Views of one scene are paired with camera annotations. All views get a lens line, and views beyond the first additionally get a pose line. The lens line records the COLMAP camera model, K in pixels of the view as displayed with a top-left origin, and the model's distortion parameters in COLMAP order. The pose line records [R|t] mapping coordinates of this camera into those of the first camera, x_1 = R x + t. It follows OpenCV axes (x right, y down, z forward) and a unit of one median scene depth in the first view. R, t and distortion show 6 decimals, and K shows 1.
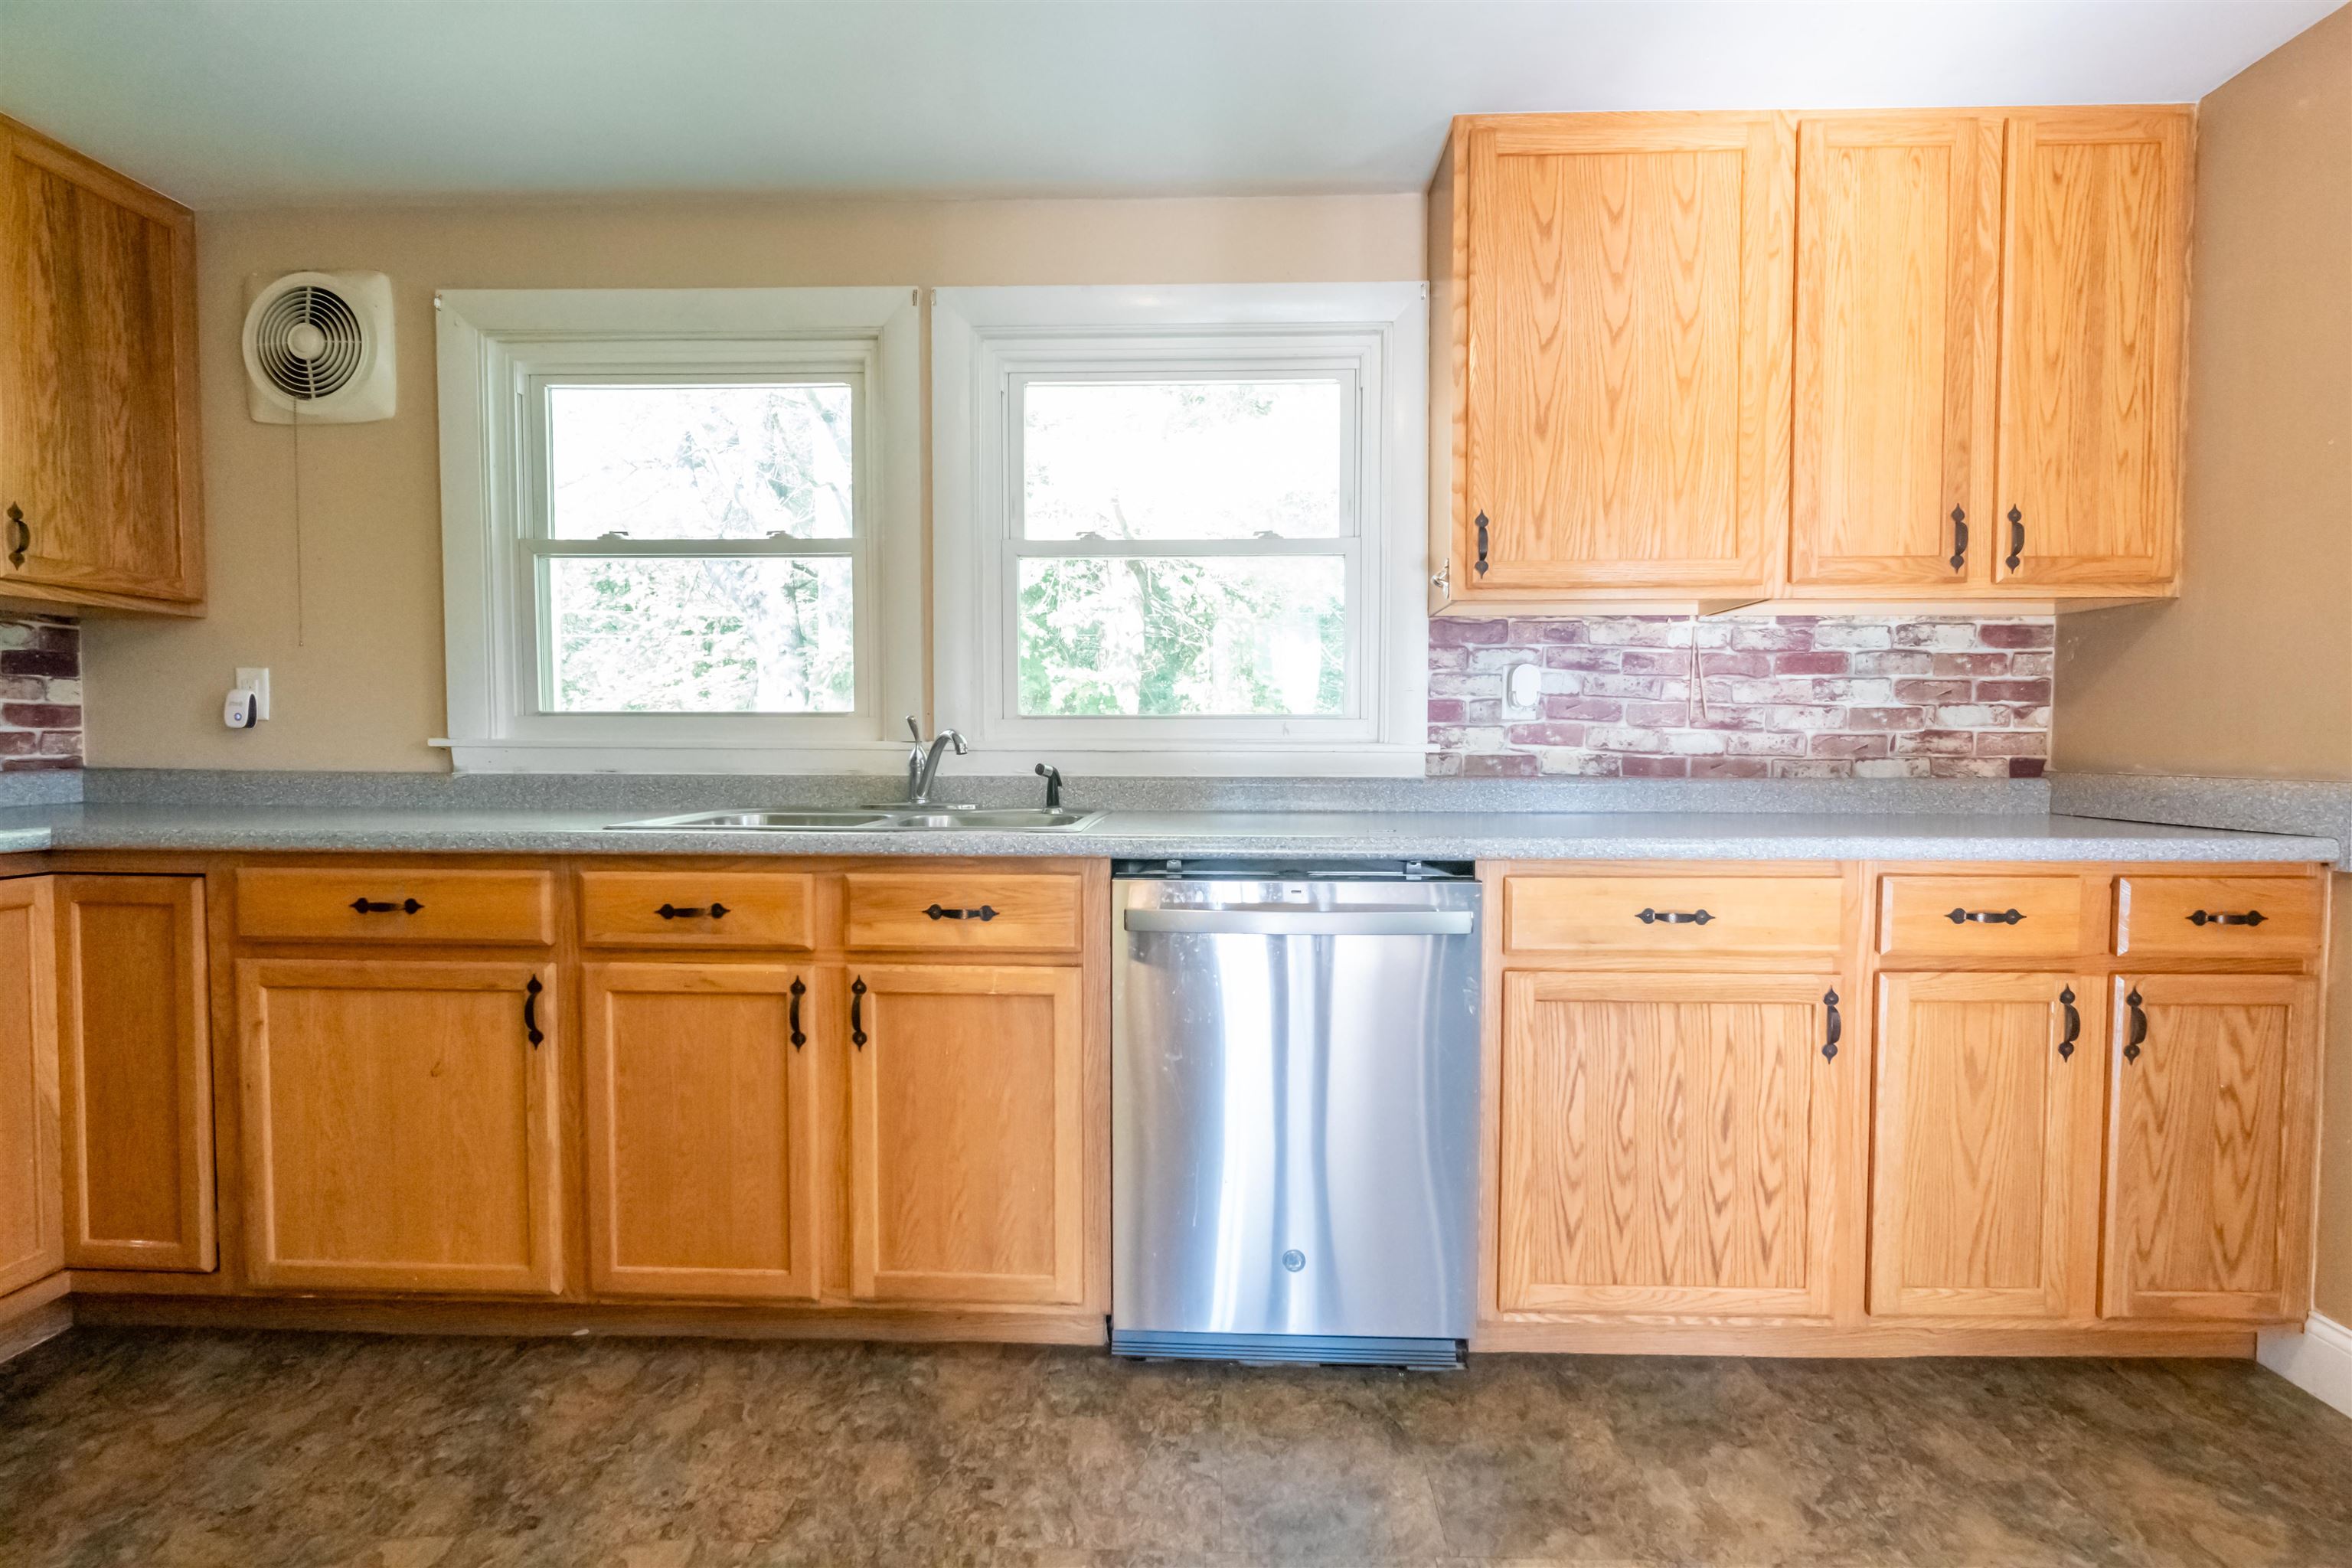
lens RADIAL K [[1122.8, 0, 1176.0], [0, 1122.8, 784.0], [0, 0, 1]] dist [-0.001090, -0.000131]
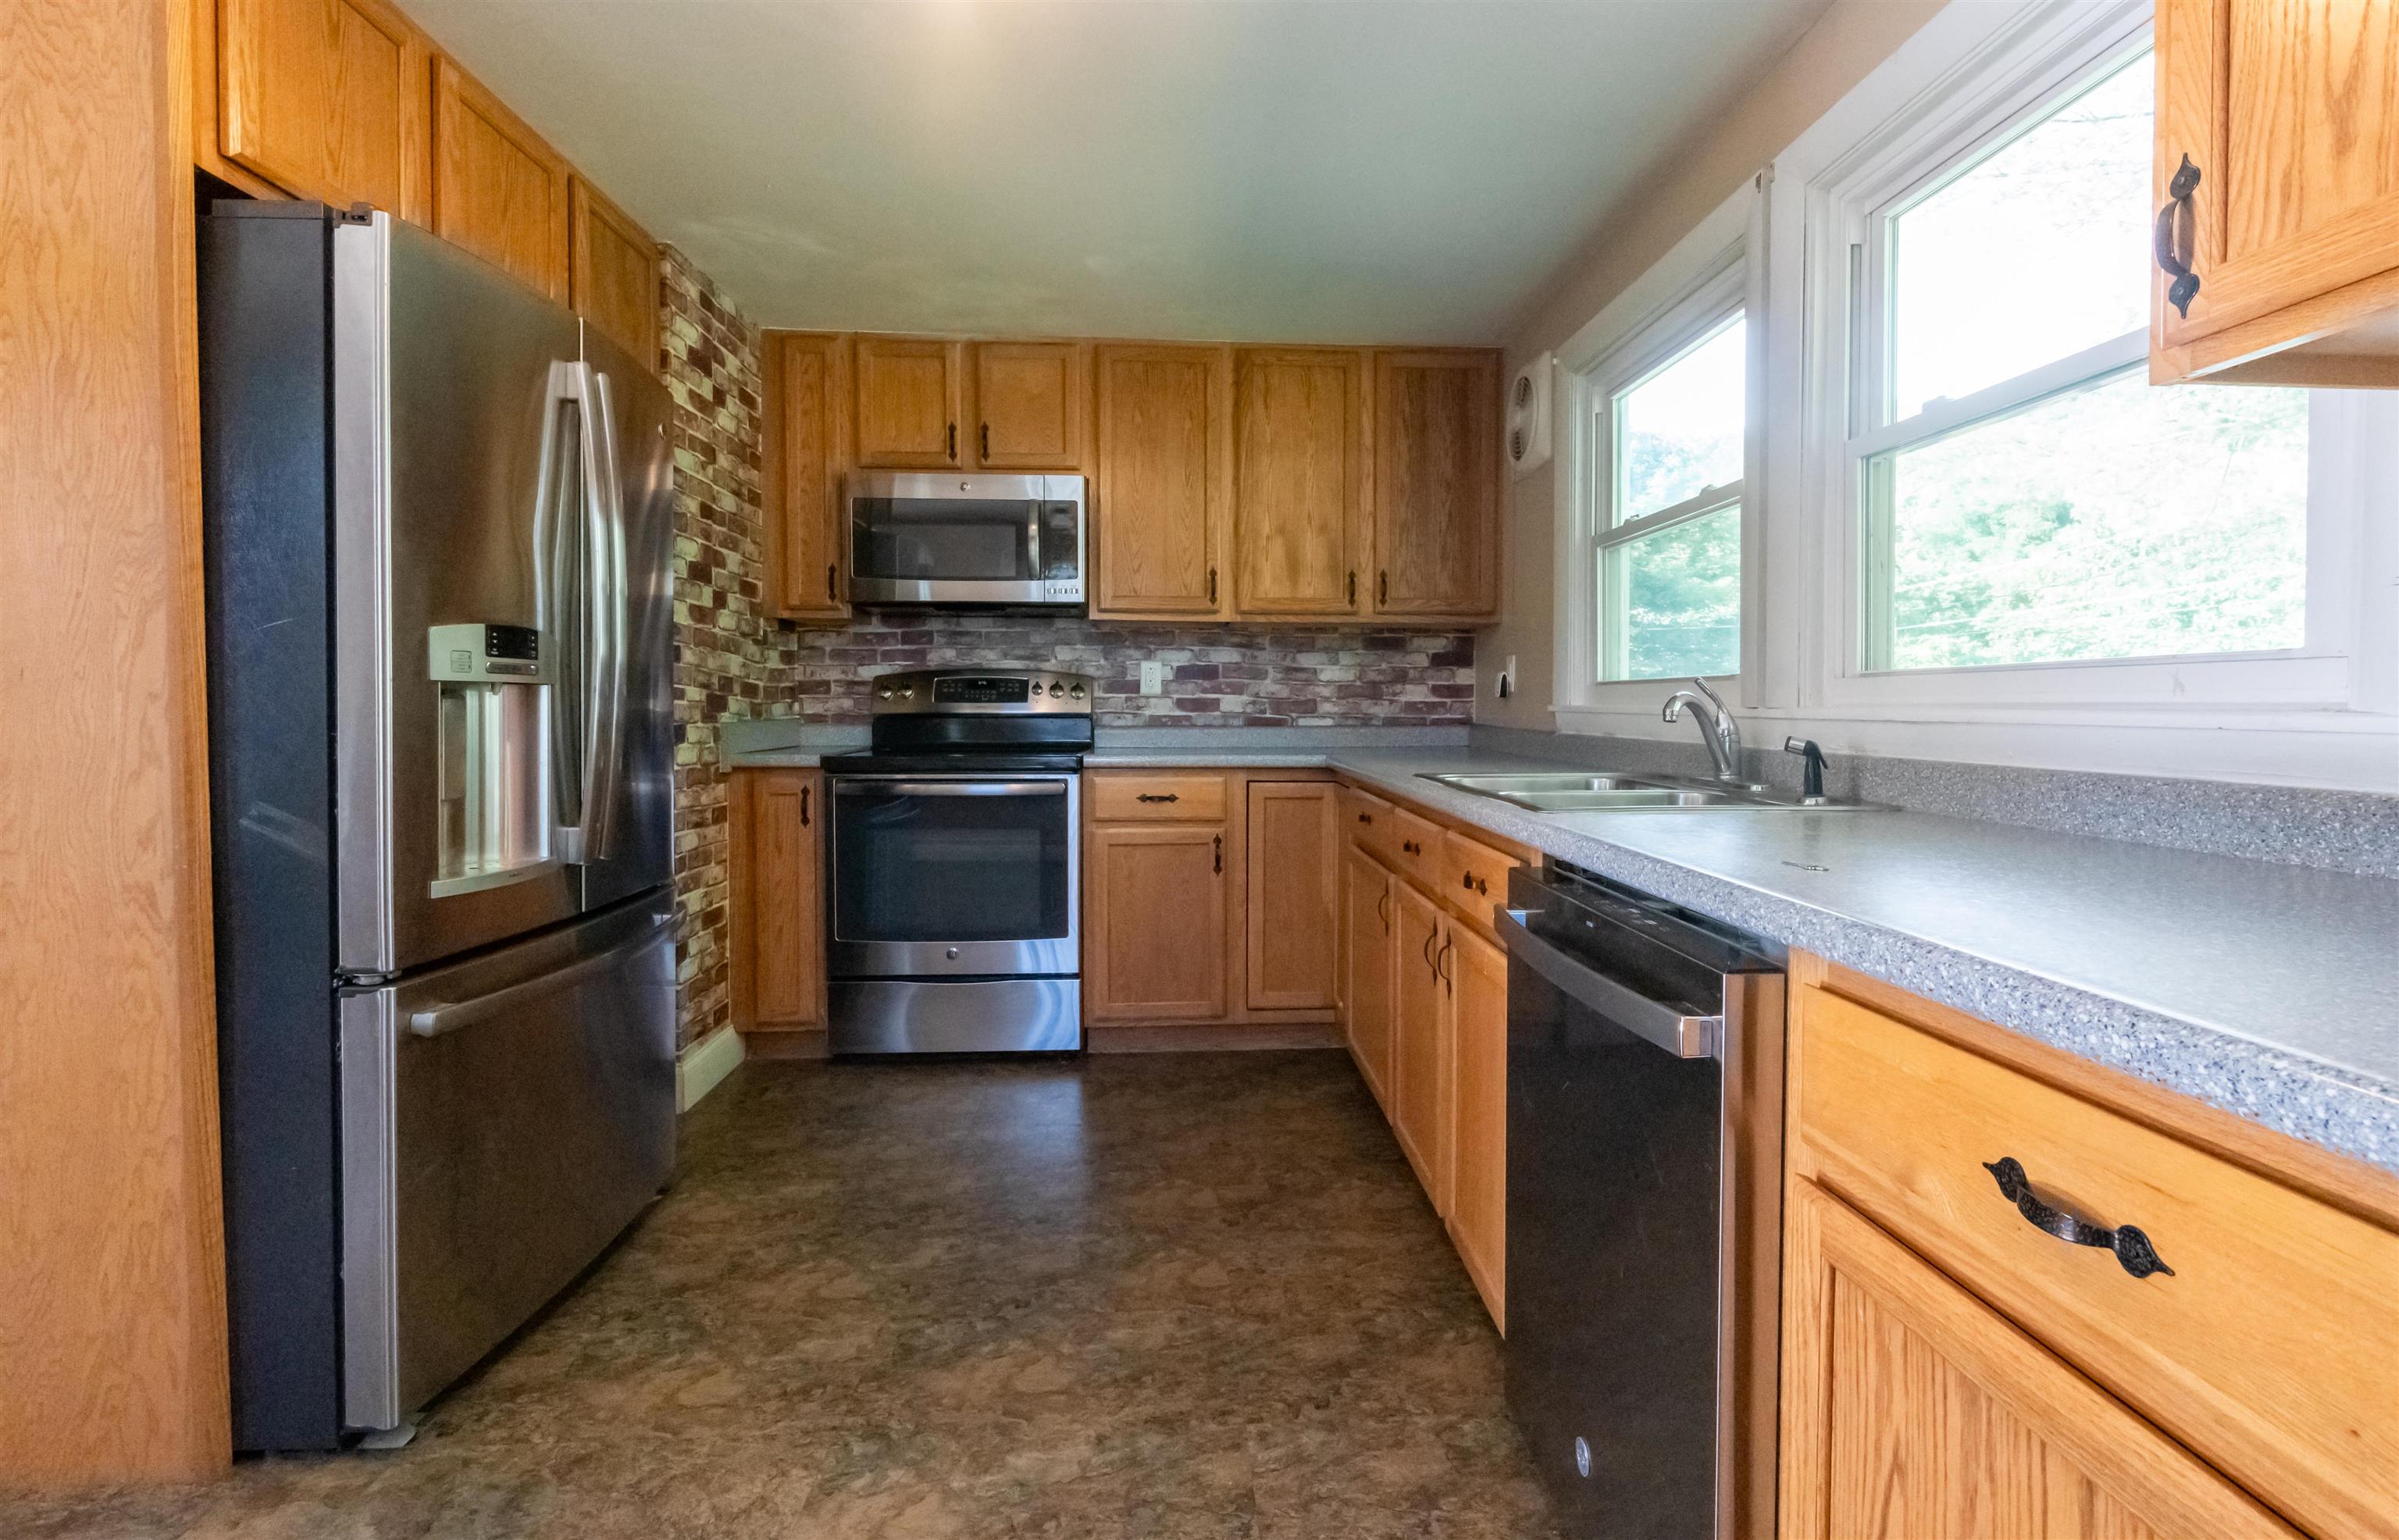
lens RADIAL K [[1108.7, 0, 1203.1], [0, 1108.7, 735.7], [0, 0, 1]] dist [-0.002277, -0.000183]
pose [[0.071191, 0.025695, -0.997132, 0.660810], [-0.036742, 0.999057, 0.023122, -0.023717], [0.996786, 0.034991, 0.072068, 0.610669]]
